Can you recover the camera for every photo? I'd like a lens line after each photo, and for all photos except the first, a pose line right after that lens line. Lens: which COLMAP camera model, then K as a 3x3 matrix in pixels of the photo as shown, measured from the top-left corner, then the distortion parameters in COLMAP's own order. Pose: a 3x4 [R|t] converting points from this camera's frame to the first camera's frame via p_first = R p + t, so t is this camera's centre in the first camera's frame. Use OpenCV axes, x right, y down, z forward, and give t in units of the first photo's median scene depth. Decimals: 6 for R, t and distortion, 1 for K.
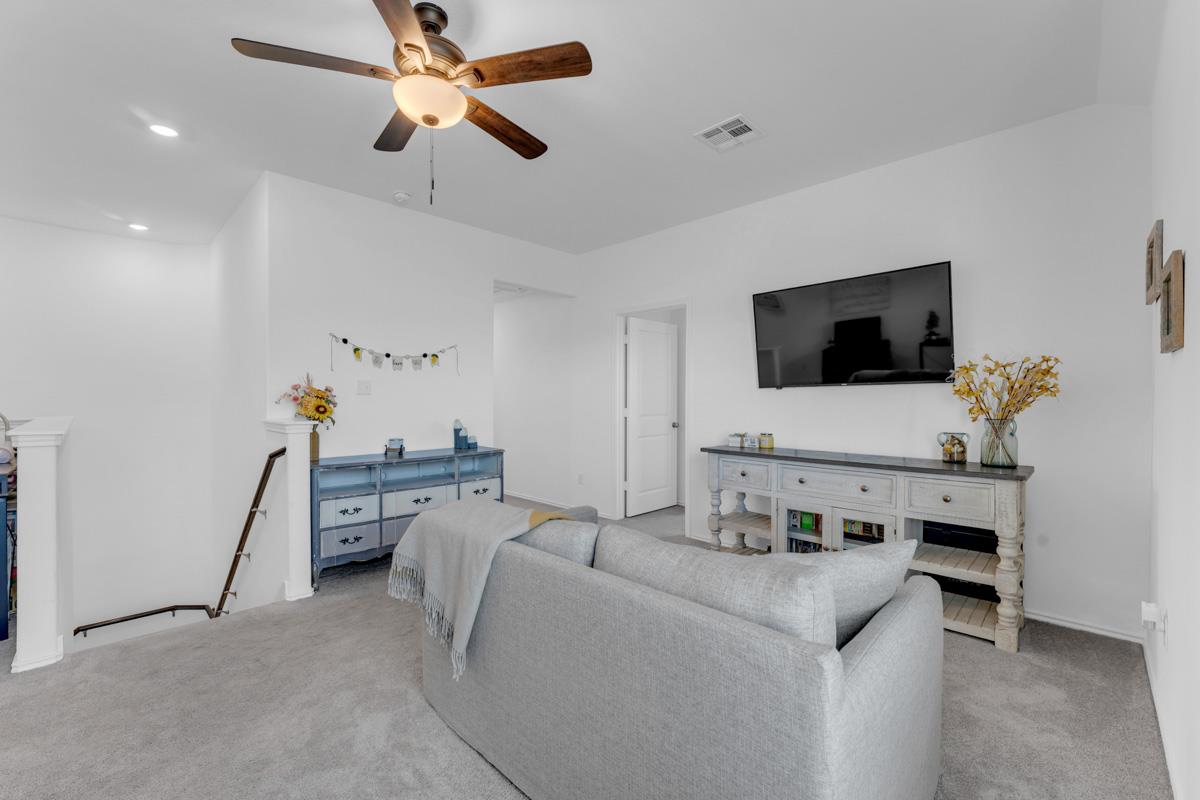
lens RADIAL K [[483.1, 0, 583.0], [0, 483.1, 395.7], [0, 0, 1]] dist [0.003121, 0.000722]
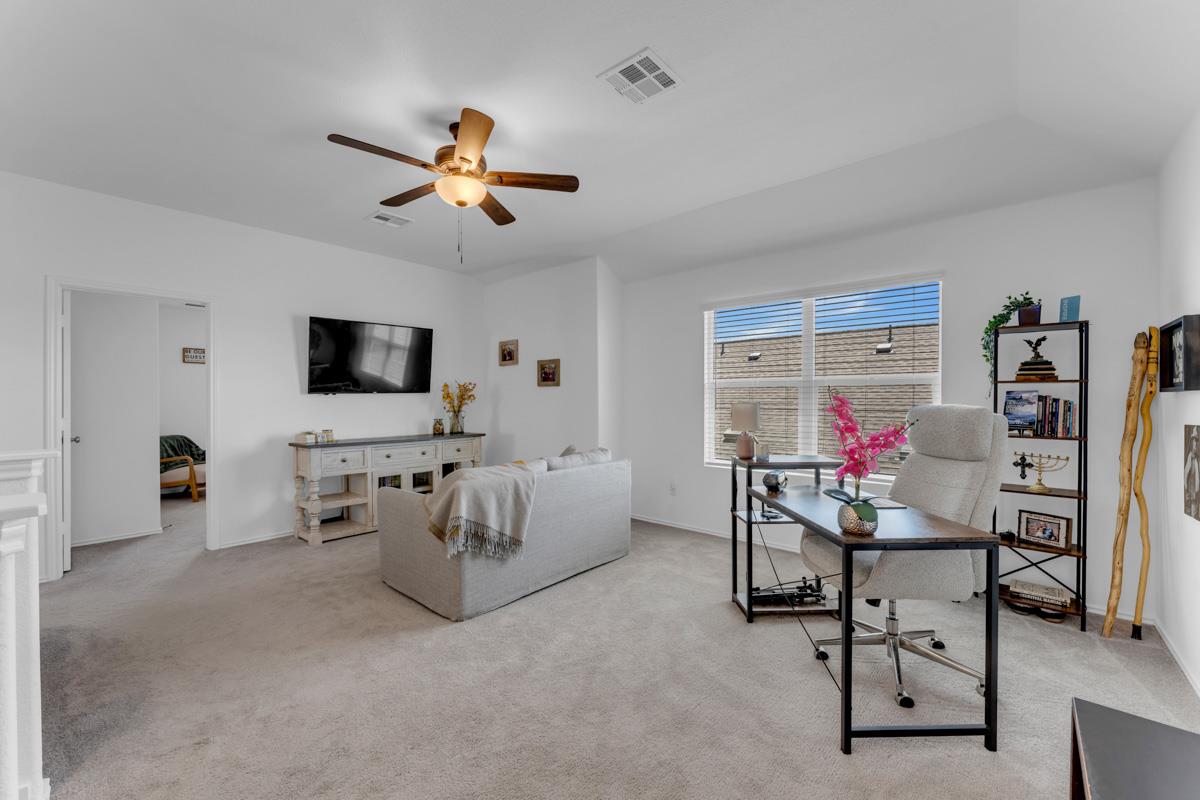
lens RADIAL K [[483.1, 0, 583.0], [0, 483.1, 395.7], [0, 0, 1]] dist [0.003121, 0.000722]
pose [[-0.048879, -0.001069, 0.998804, -1.215639], [-0.003629, 0.999993, 0.000893, -0.019213], [-0.998798, -0.003581, -0.048883, 0.511963]]
